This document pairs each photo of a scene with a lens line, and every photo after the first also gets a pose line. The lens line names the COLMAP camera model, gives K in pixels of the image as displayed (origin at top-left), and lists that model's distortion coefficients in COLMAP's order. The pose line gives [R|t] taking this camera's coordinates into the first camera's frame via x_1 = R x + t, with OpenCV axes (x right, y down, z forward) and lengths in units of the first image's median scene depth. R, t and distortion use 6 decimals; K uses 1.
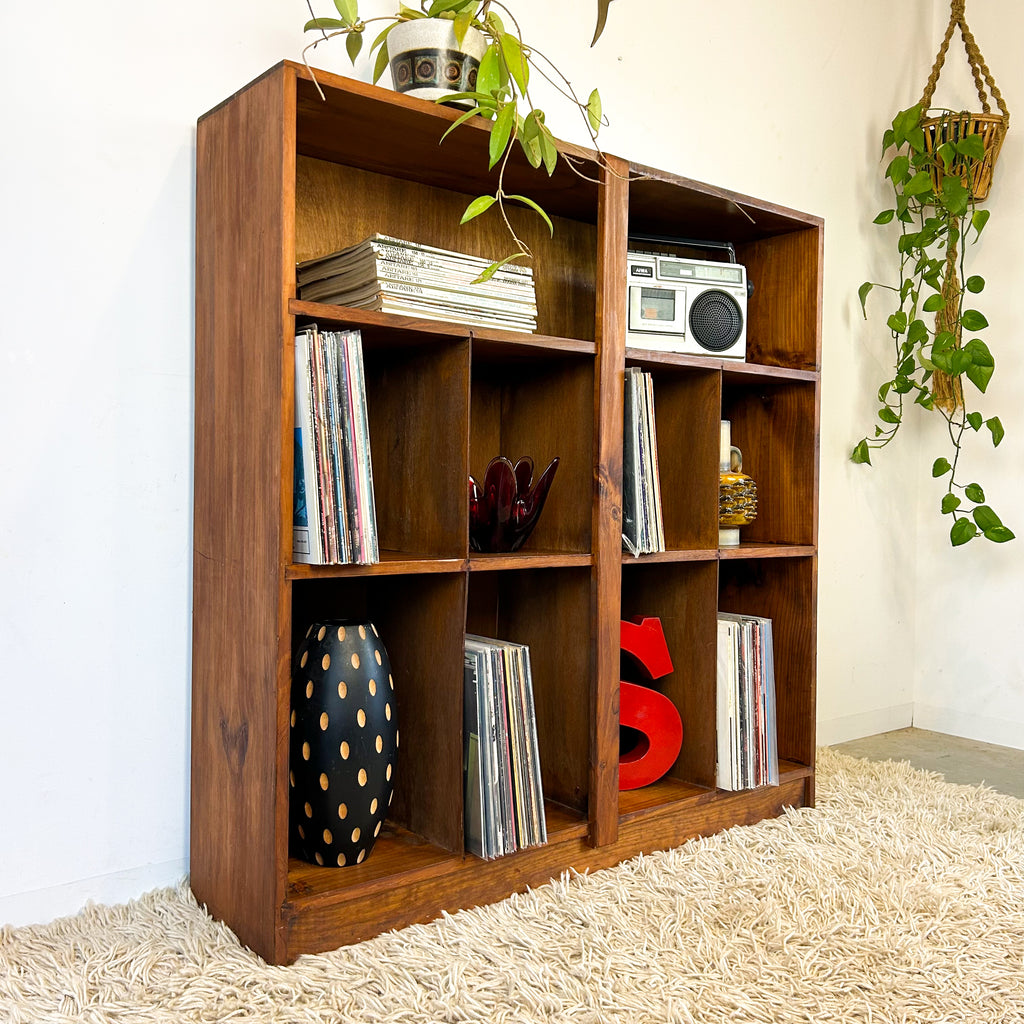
lens RADIAL K [[1048.6, 0, 512.0], [0, 1048.6, 512.0], [0, 0, 1]] dist [0.094782, -0.215350]
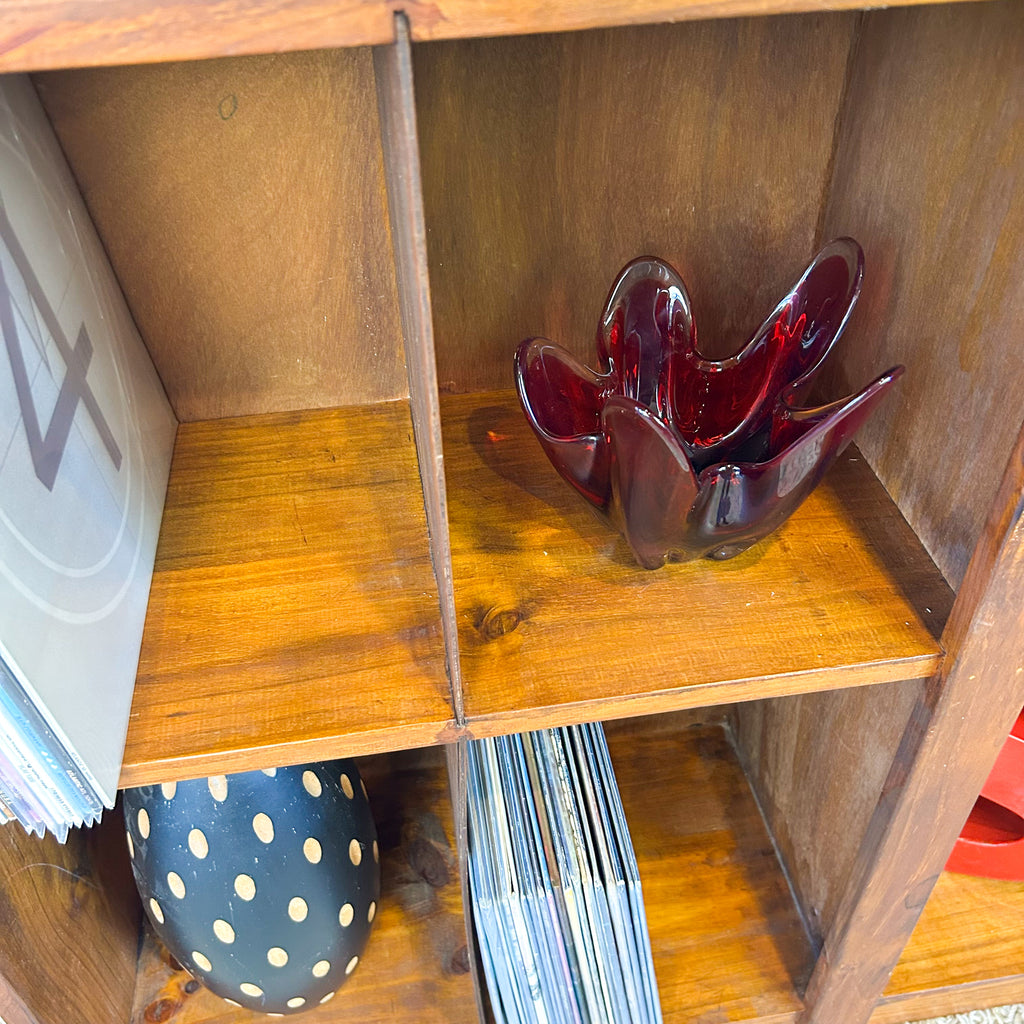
lens RADIAL K [[1048.6, 0, 512.0], [0, 1048.6, 512.0], [0, 0, 1]] dist [0.094782, -0.215350]
pose [[0.860143, 0.311808, -0.403646, 0.080066], [0.028430, 0.760841, 0.648315, -0.202914], [0.509260, -0.569119, 0.645568, 0.729484]]
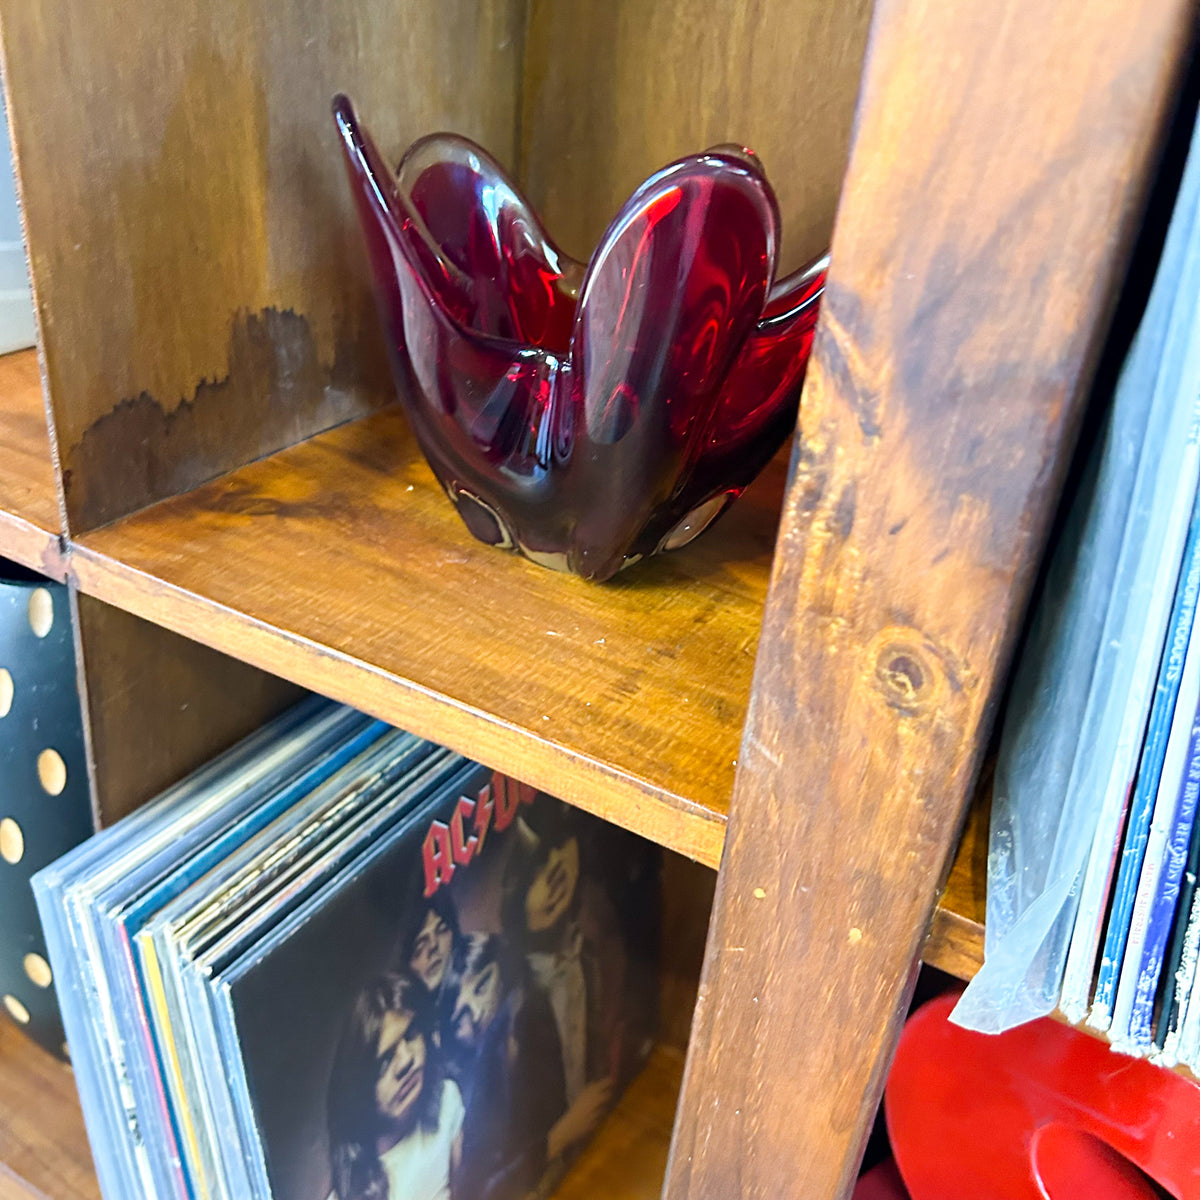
lens RADIAL K [[1228.8, 0, 600.0], [0, 1228.8, 600.0], [0, 0, 1]] dist [0.094782, -0.215350]
pose [[0.363223, 0.482059, -0.797301, 0.202962], [-0.099102, 0.870881, 0.481399, -0.078700], [0.926417, -0.095841, 0.364097, 0.892333]]
